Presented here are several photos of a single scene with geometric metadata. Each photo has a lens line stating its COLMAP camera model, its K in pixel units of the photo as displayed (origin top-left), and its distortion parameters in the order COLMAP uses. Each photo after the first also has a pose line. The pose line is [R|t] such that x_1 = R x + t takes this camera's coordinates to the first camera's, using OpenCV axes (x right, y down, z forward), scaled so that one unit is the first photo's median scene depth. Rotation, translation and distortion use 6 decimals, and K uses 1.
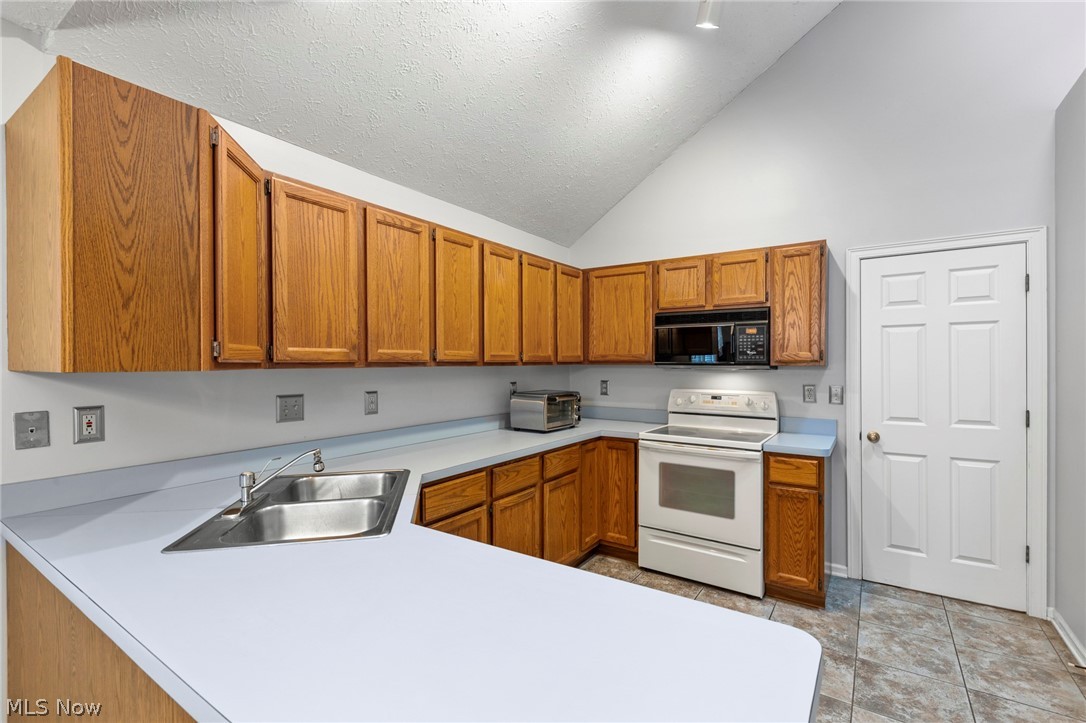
lens RADIAL K [[484.8, 0, 544.7], [0, 484.8, 364.7], [0, 0, 1]] dist [0.000245, -0.002823]
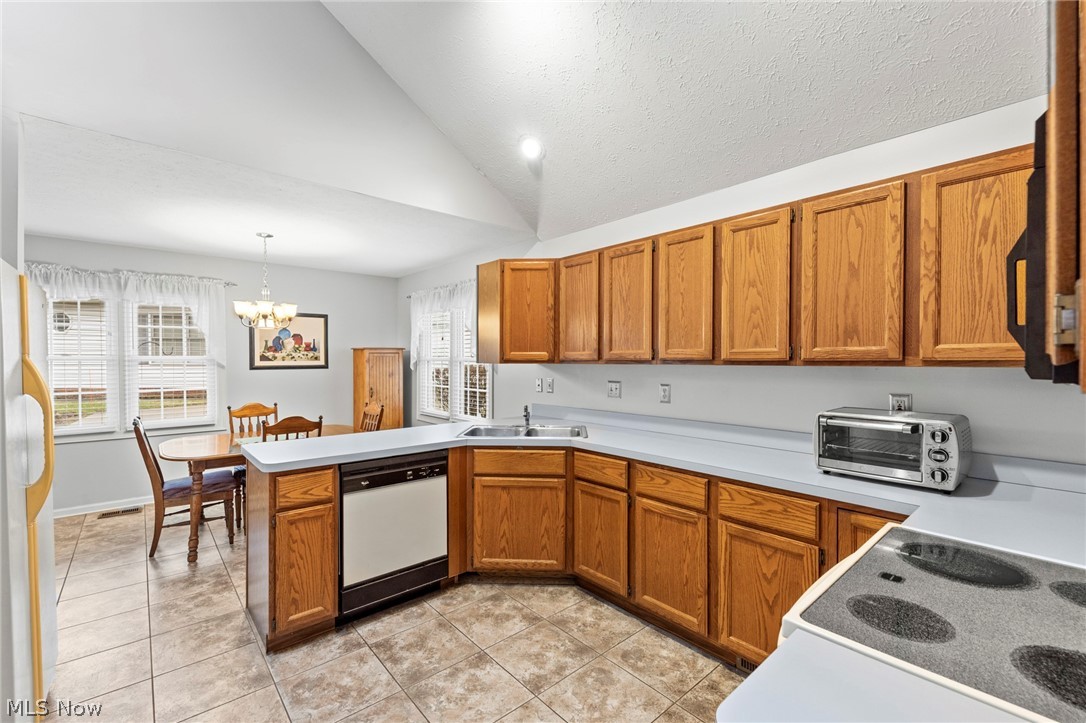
lens RADIAL K [[457.5, 0, 543.2], [0, 457.5, 364.5], [0, 0, 1]] dist [-0.002730, -0.003563]
pose [[-0.254288, 0.010346, -0.967073, 1.139292], [-0.005594, 0.999910, 0.012168, -0.009715], [0.967112, 0.008504, -0.254207, 1.357279]]
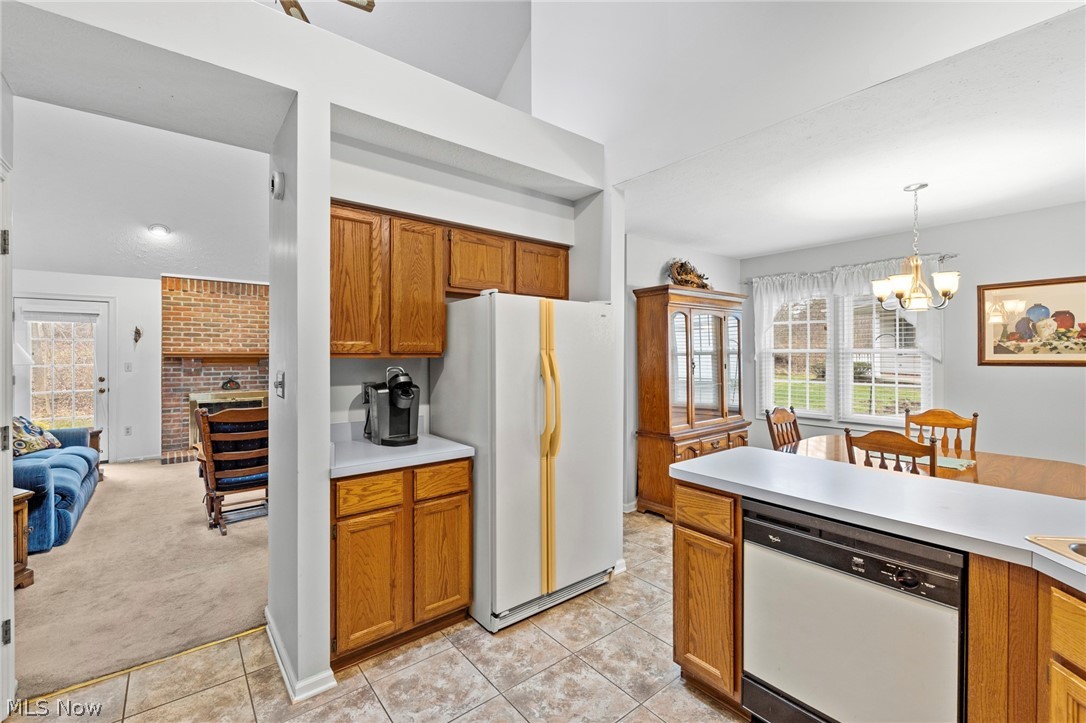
lens RADIAL K [[457.5, 0, 547.2], [0, 457.5, 354.1], [0, 0, 1]] dist [-0.002730, -0.003563]
pose [[-0.953927, 0.001921, 0.300034, 0.209852], [0.004043, 0.999971, 0.006452, -0.007042], [-0.300013, 0.007367, -0.953907, 1.473410]]
